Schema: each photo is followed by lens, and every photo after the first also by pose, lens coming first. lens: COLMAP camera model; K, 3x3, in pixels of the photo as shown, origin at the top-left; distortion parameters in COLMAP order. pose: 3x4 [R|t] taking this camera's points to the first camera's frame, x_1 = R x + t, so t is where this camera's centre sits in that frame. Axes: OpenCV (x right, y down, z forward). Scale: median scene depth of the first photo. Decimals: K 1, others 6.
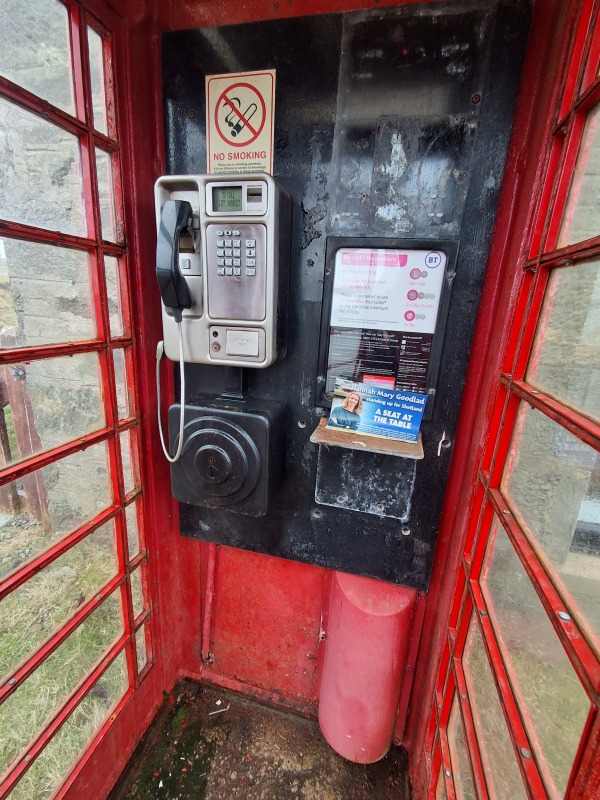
lens RADIAL K [[359.7, 0, 300.0], [0, 359.7, 400.0], [0, 0, 1]] dist [0.000941, 0.000769]
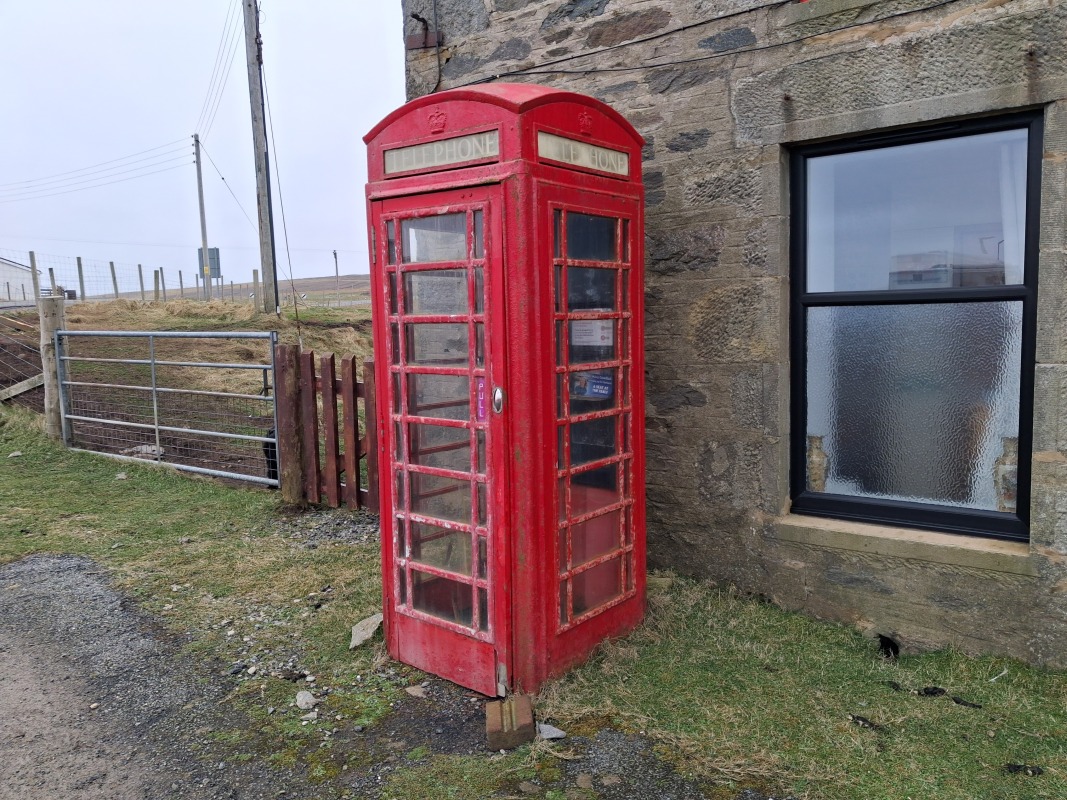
lens RADIAL K [[826.1, 0, 561.9], [0, 826.1, 396.6], [0, 0, 1]] dist [0.005088, -0.011841]
pose [[0.919748, -0.038530, -0.390614, 1.885248], [-0.030656, 0.985079, -0.169350, 0.888271], [0.391310, 0.167734, 0.904843, -3.253741]]
